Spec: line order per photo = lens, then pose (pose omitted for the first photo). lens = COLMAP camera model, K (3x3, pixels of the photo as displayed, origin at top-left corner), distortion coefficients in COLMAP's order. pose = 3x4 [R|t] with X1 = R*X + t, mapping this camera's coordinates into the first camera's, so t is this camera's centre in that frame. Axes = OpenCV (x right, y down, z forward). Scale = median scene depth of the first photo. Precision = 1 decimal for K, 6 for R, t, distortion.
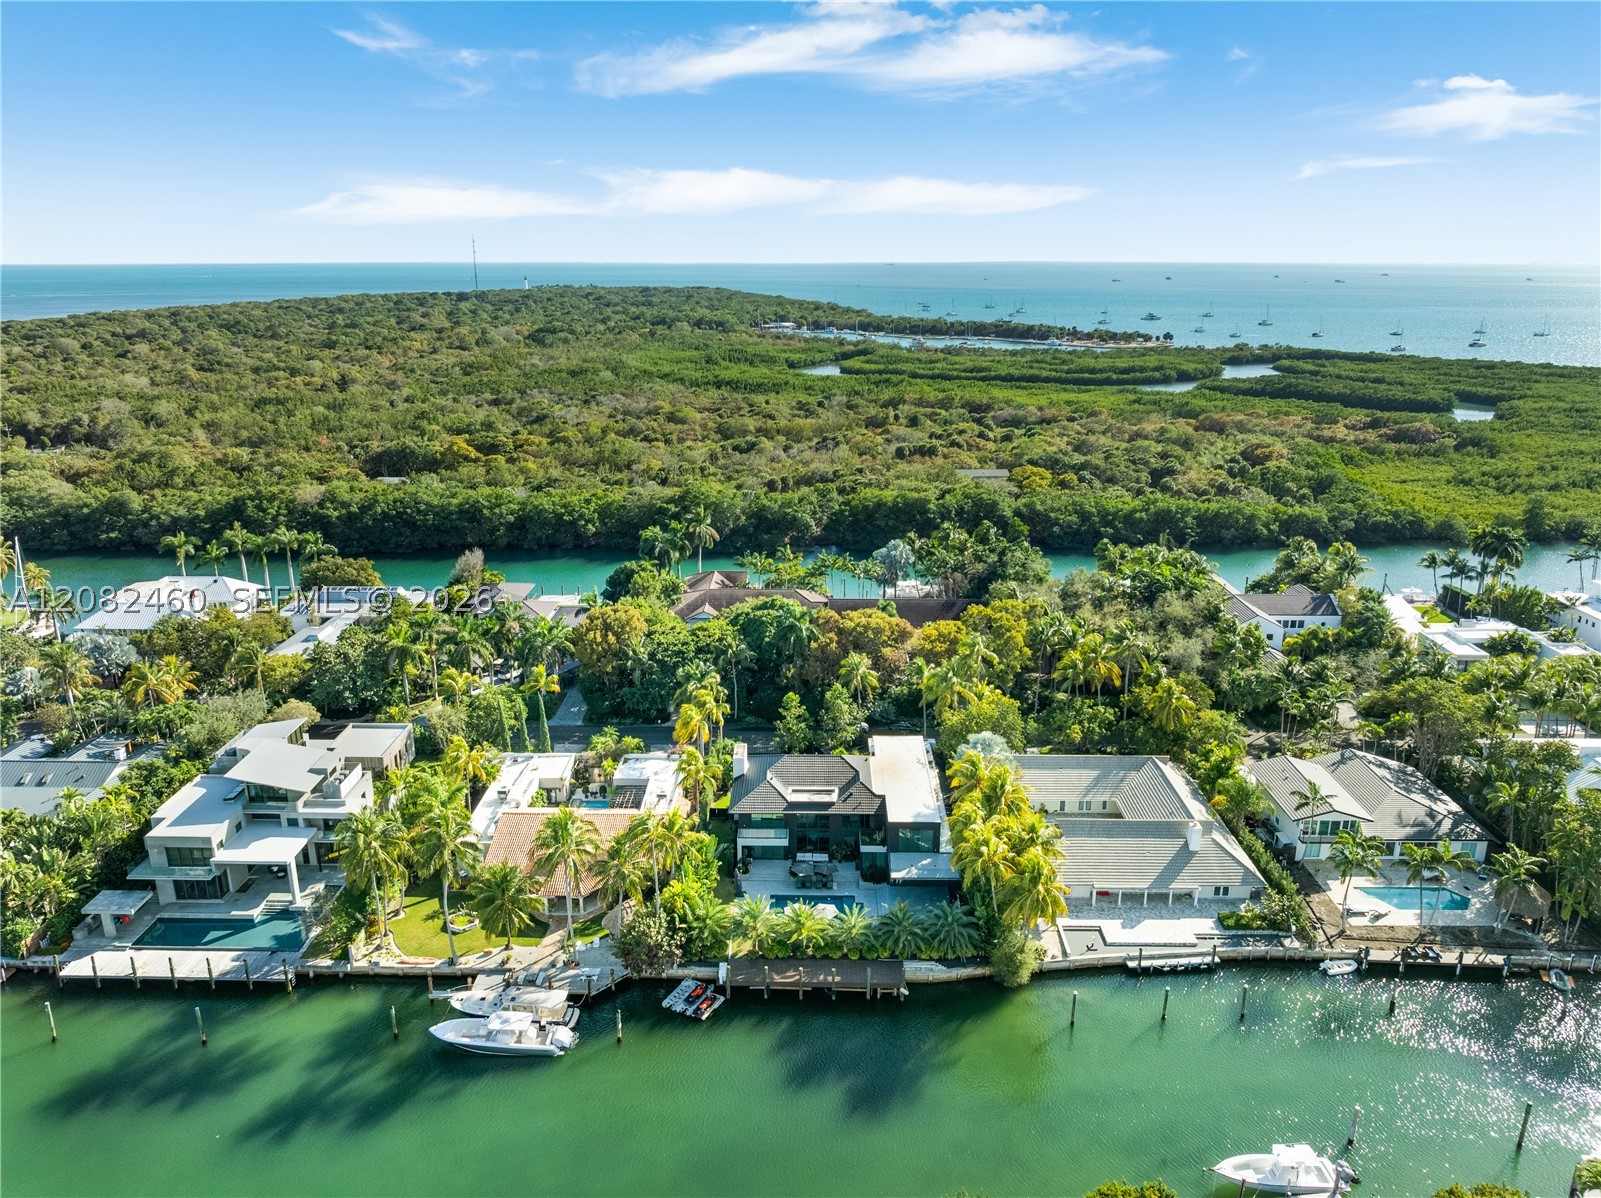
lens RADIAL K [[1121.5, 0, 800.5], [0, 1121.5, 599.0], [0, 0, 1]] dist [-0.006867, -0.001255]
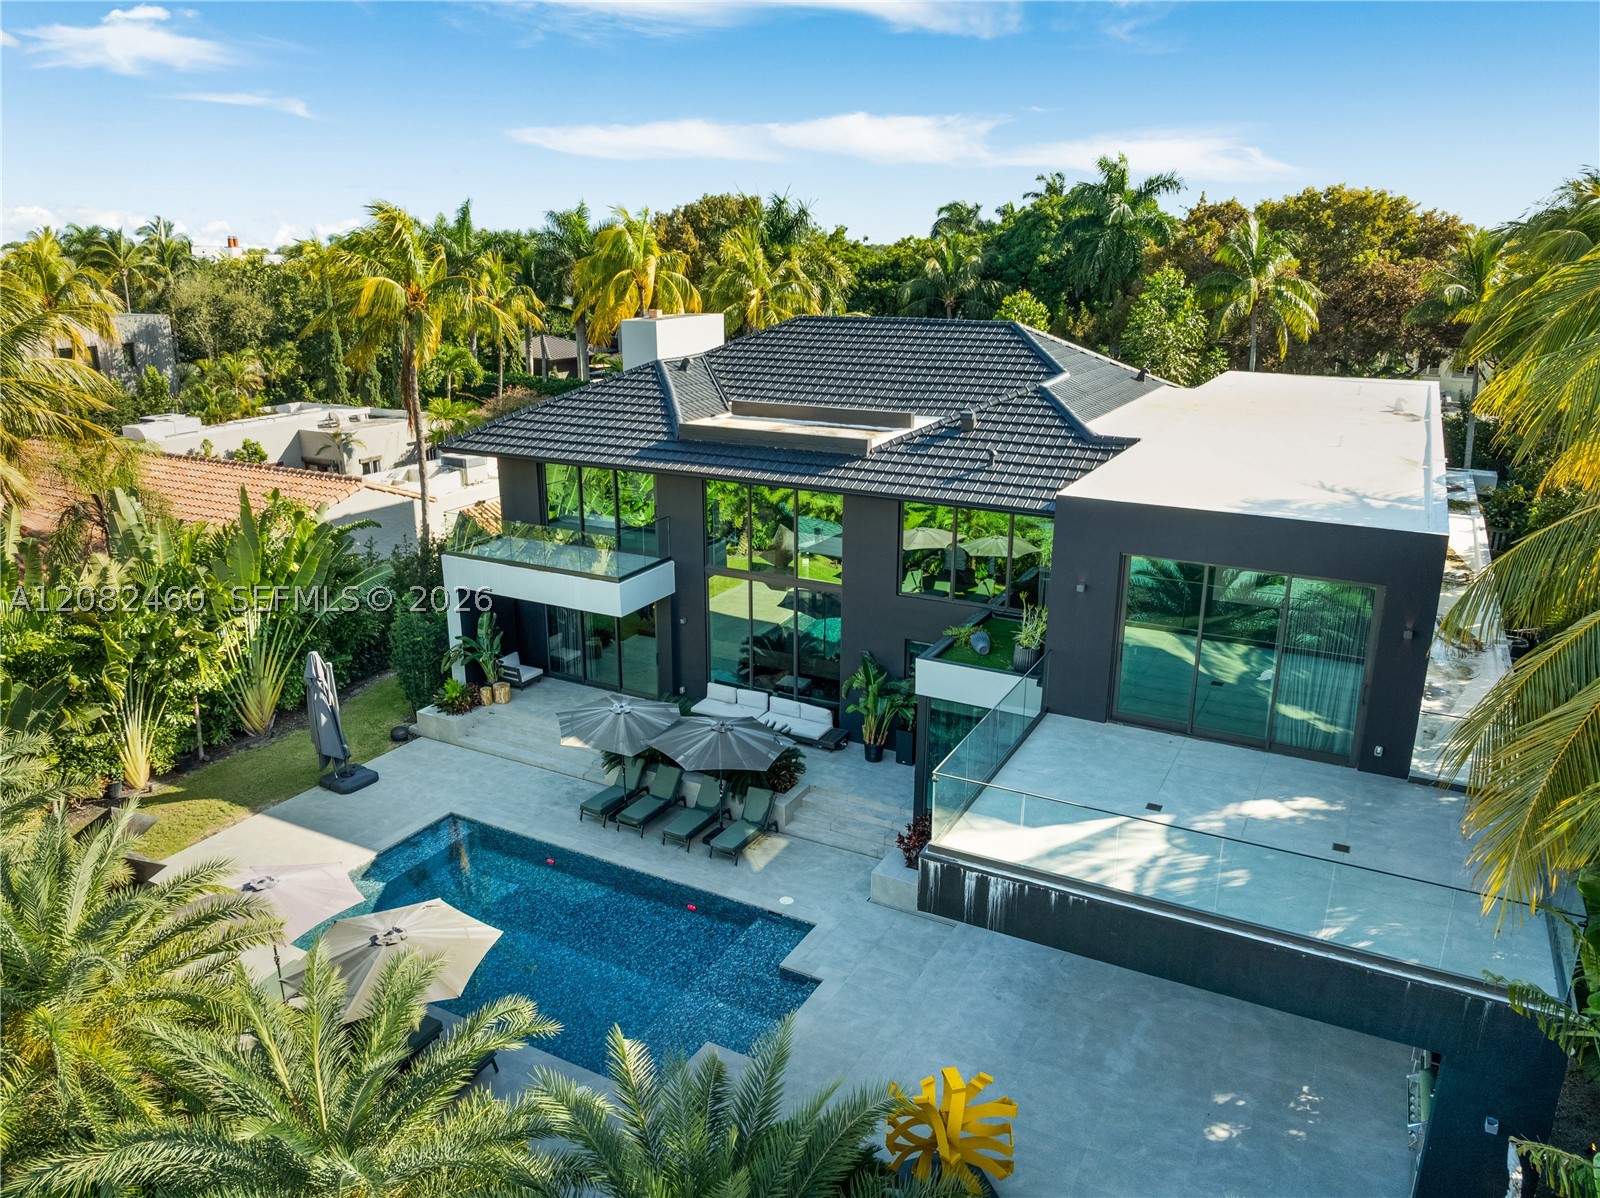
lens RADIAL K [[1129.4, 0, 795.1], [0, 1129.4, 596.2], [0, 0, 1]] dist [-0.038654, 0.002216]
pose [[0.885568, 0.132699, -0.445153, 0.114823], [-0.132898, 0.990647, 0.030929, 0.209379], [0.445093, 0.031770, 0.894920, 0.839983]]
